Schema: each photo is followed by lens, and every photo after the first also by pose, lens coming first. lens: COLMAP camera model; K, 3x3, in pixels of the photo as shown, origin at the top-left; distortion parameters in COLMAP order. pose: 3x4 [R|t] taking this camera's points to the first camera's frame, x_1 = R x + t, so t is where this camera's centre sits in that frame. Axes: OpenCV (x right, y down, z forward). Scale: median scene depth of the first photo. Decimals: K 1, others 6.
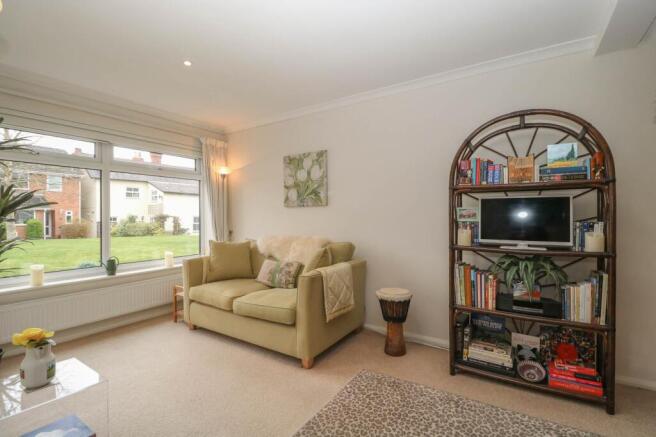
lens RADIAL K [[304.3, 0, 332.9], [0, 304.3, 216.0], [0, 0, 1]] dist [-0.015885, -0.002835]
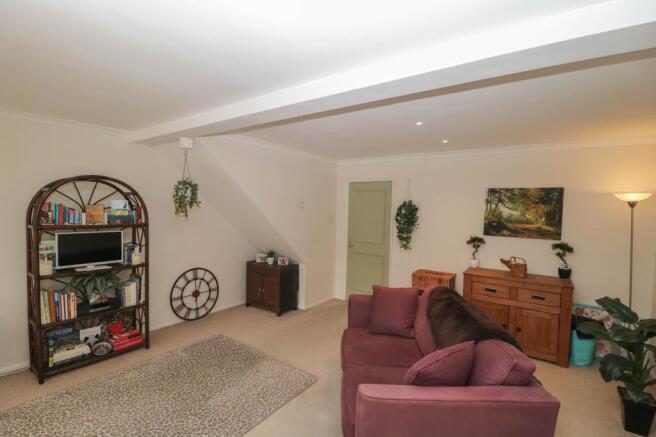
lens RADIAL K [[304.3, 0, 329.7], [0, 304.3, 218.2], [0, 0, 1]] dist [-0.015885, -0.002835]
pose [[0.049844, -0.025585, 0.998429, -0.699488], [-0.020433, 0.999436, 0.026631, -0.182242], [-0.998548, -0.021728, 0.049293, -0.181353]]
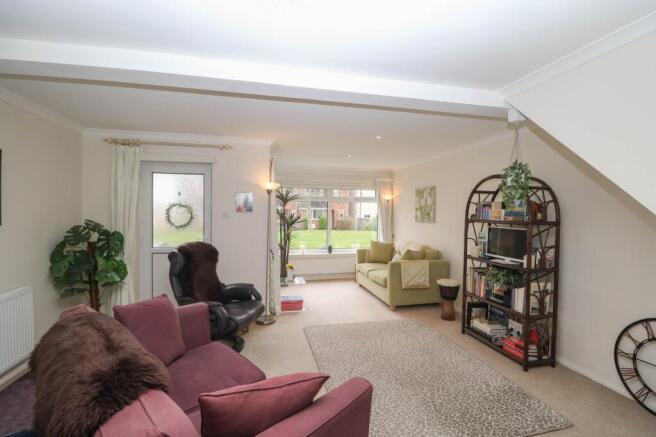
lens RADIAL K [[304.3, 0, 327.8], [0, 304.3, 219.3], [0, 0, 1]] dist [-0.015885, -0.002835]
pose [[0.705149, 0.027657, -0.708520, 1.019948], [-0.012142, 0.999563, 0.026934, -0.129103], [0.708955, -0.010390, 0.705177, -0.668680]]
